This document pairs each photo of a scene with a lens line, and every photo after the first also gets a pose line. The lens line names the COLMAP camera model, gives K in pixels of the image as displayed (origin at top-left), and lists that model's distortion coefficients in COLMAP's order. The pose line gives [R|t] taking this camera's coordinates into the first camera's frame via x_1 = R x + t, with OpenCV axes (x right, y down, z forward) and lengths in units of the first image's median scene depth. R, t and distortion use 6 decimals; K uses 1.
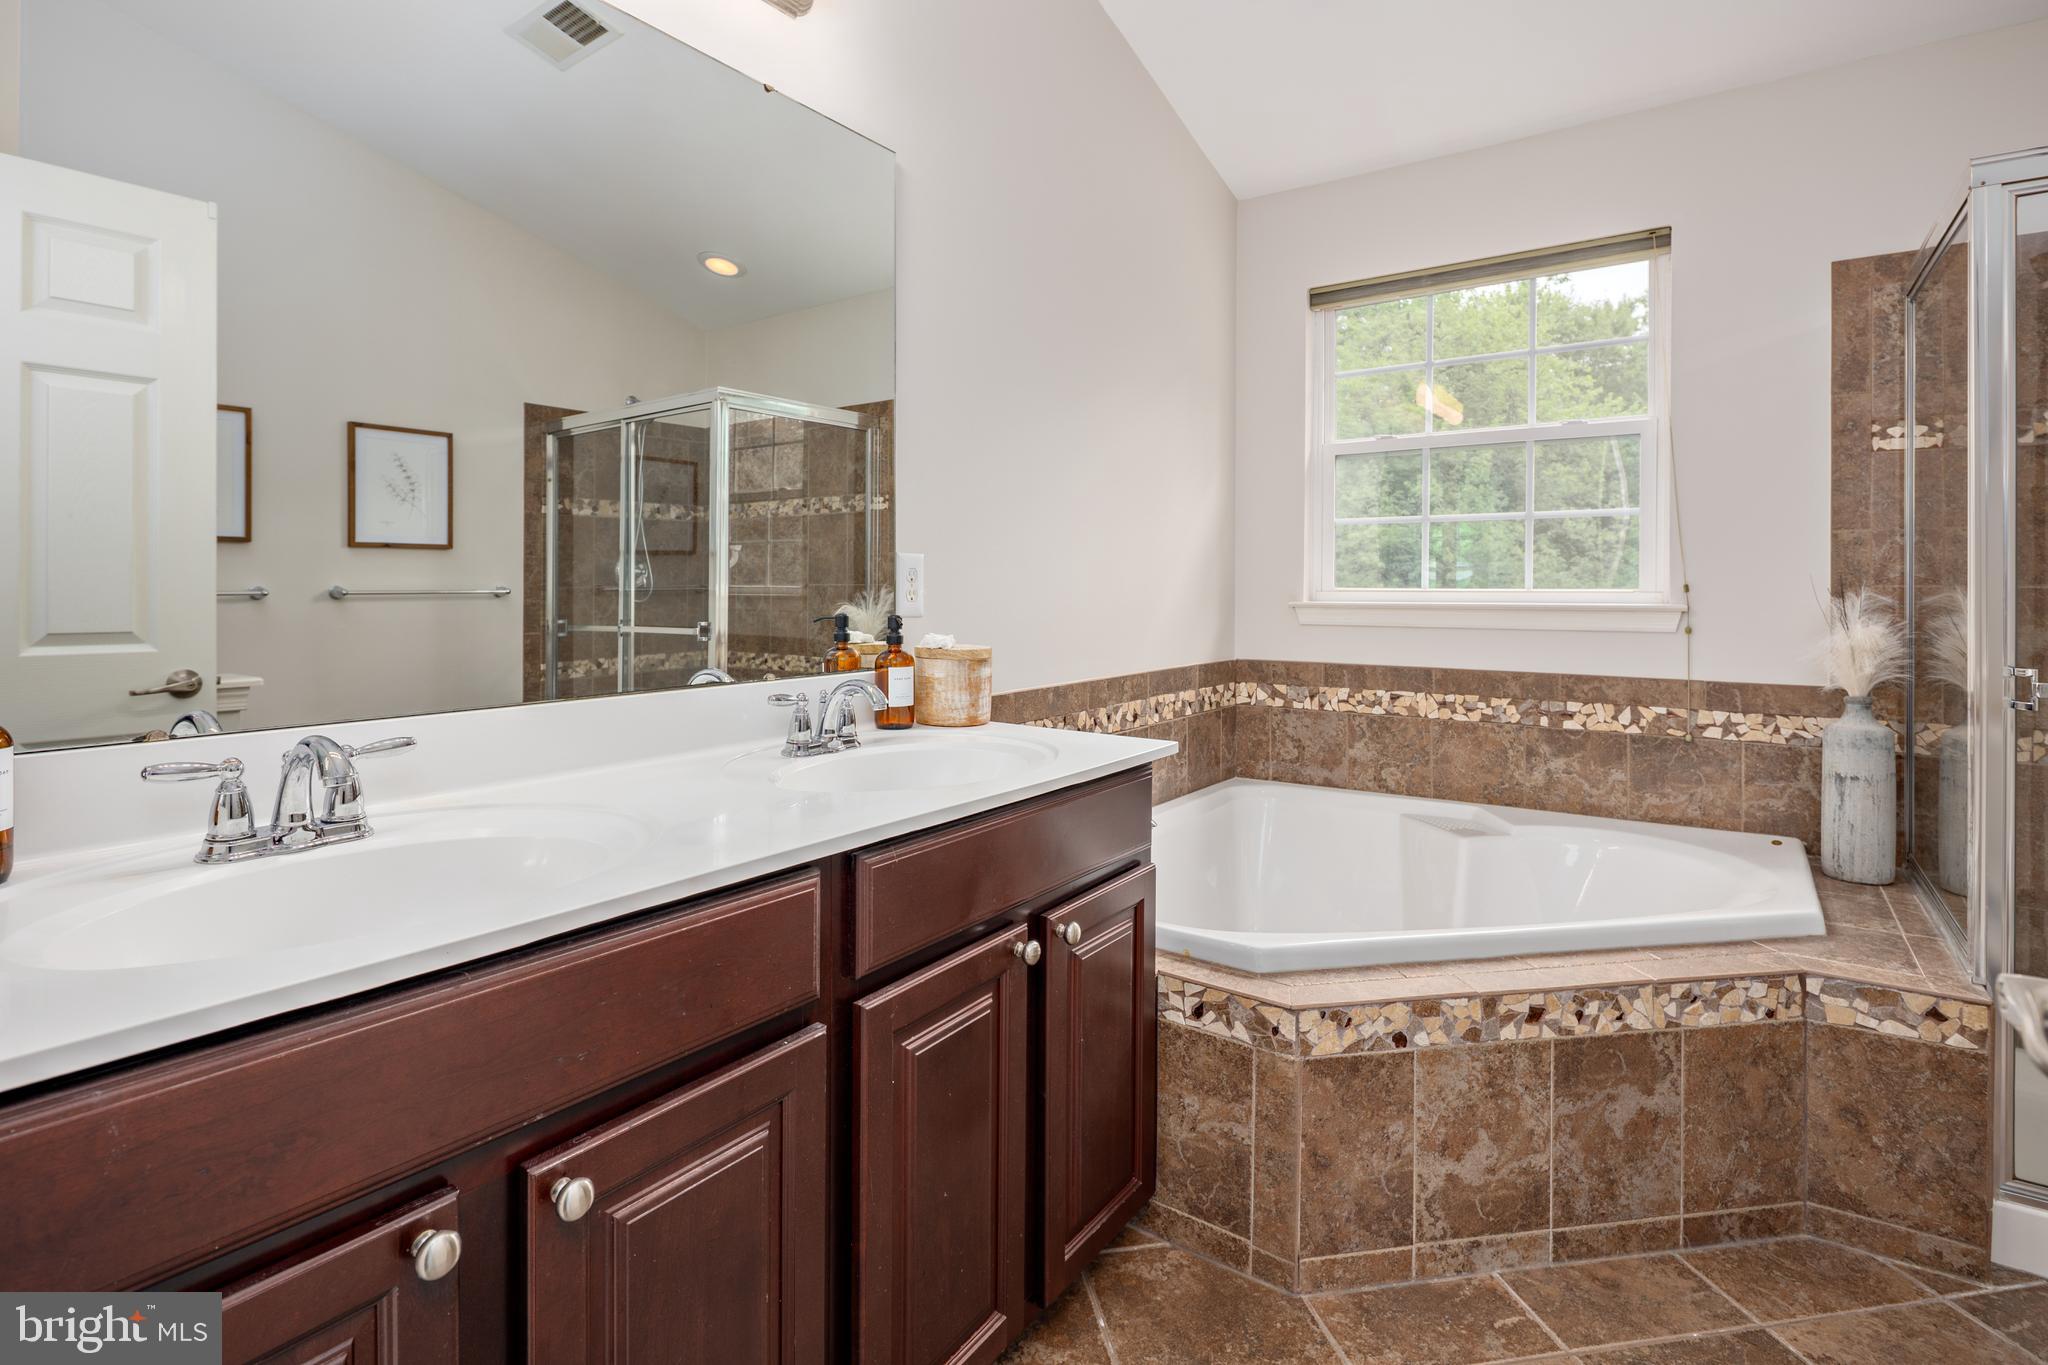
lens RADIAL K [[1004.6, 0, 1012.6], [0, 1004.6, 587.5], [0, 0, 1]] dist [0.002137, -0.001769]
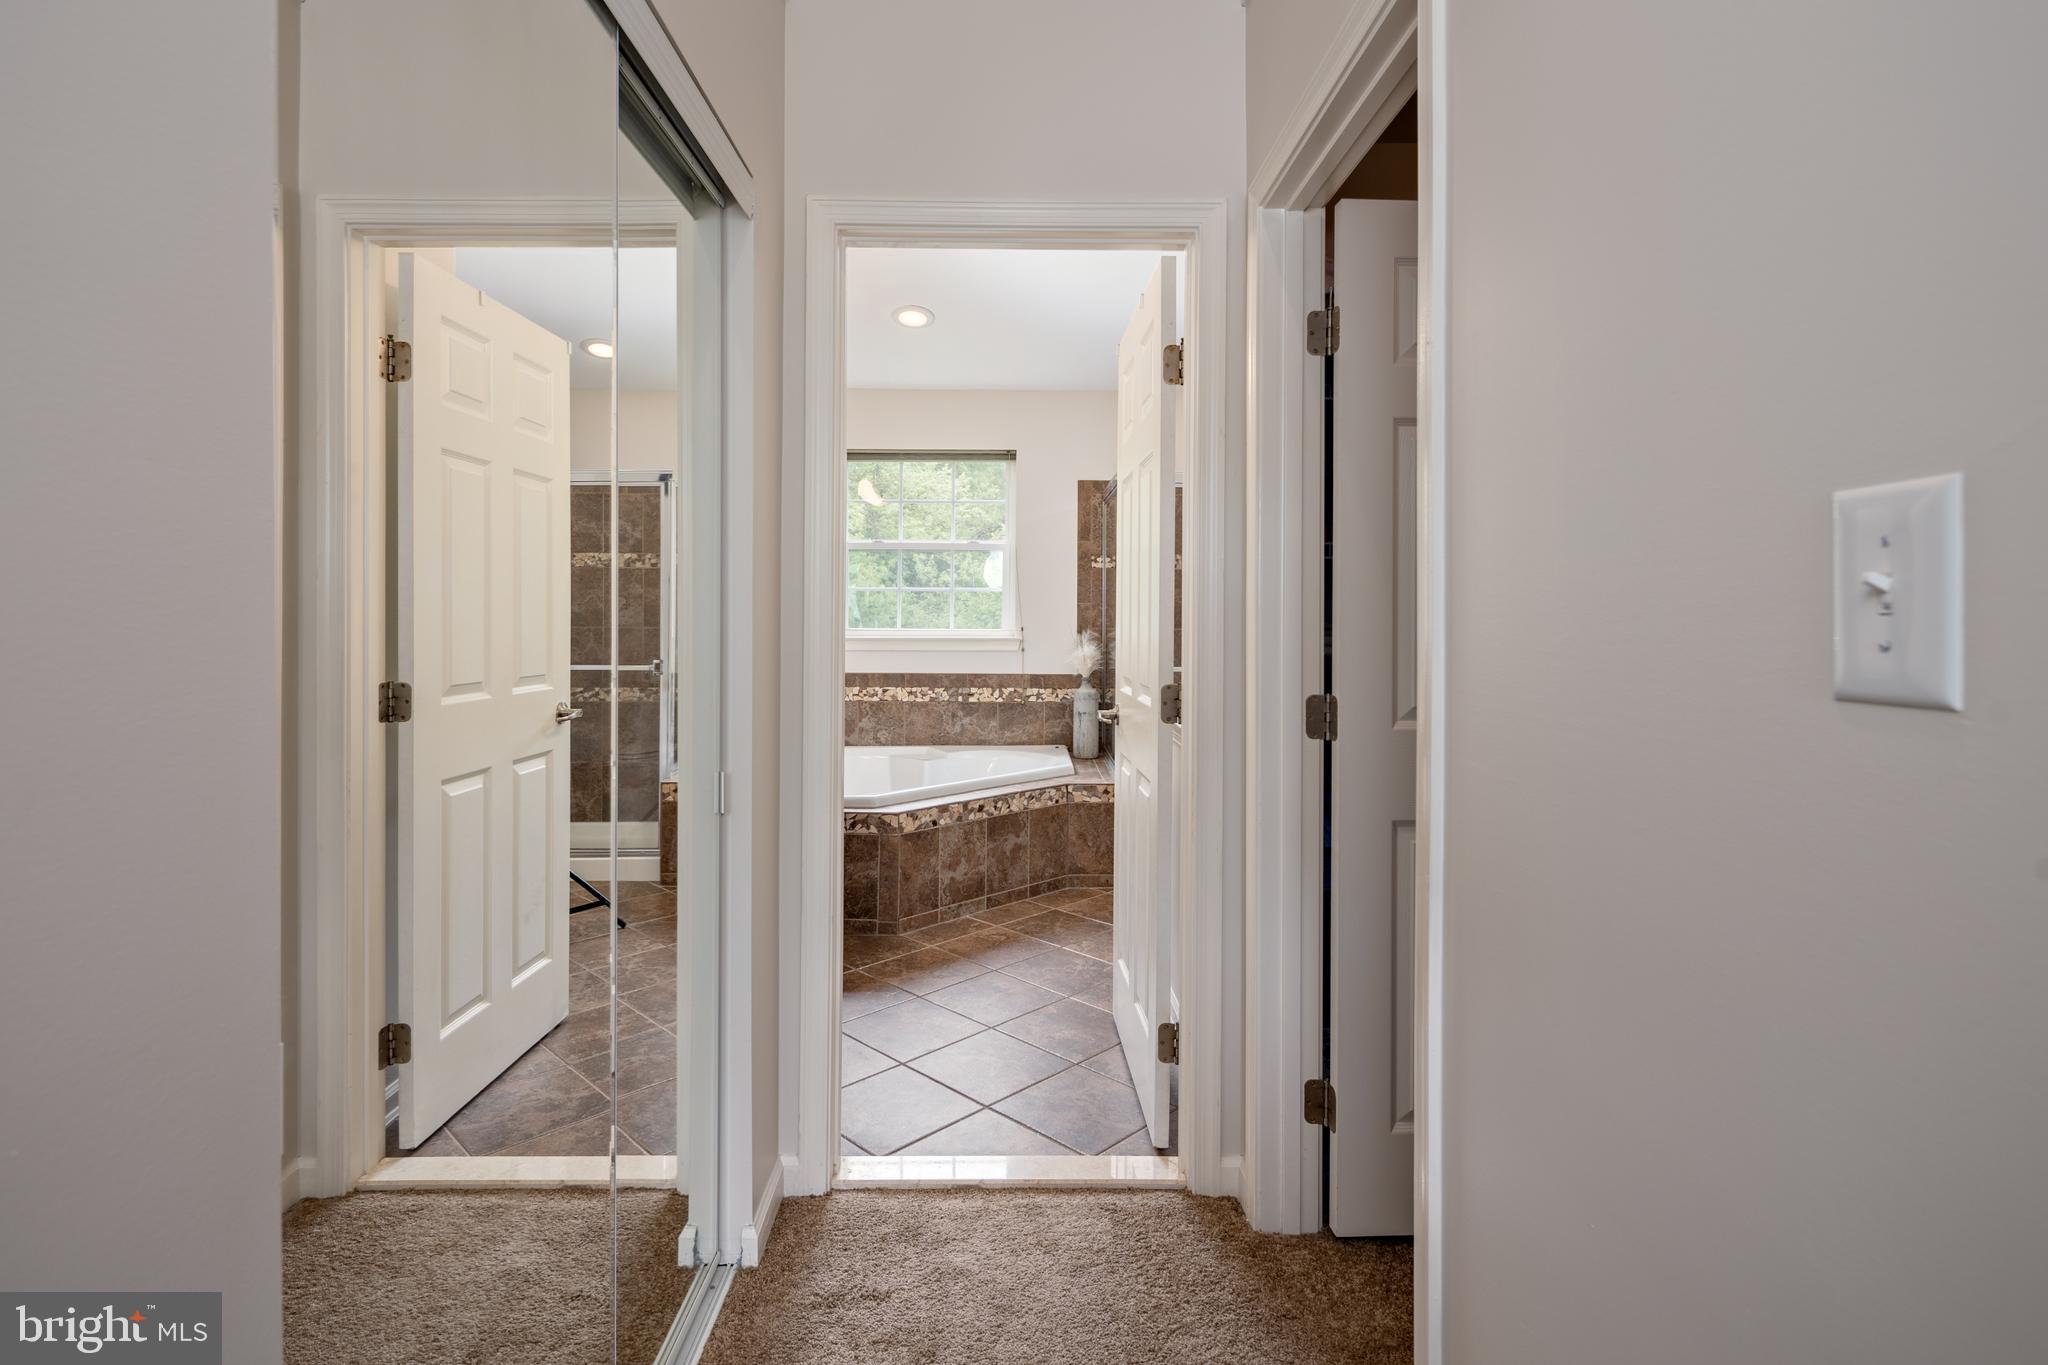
lens RADIAL K [[995.4, 0, 1022.5], [0, 995.4, 623.8], [0, 0, 1]] dist [-0.002894, -0.001667]
pose [[0.811327, -0.003036, 0.584585, -0.515809], [-0.002153, 0.999964, 0.008181, -0.026804], [-0.584589, -0.007896, 0.811291, -0.647336]]
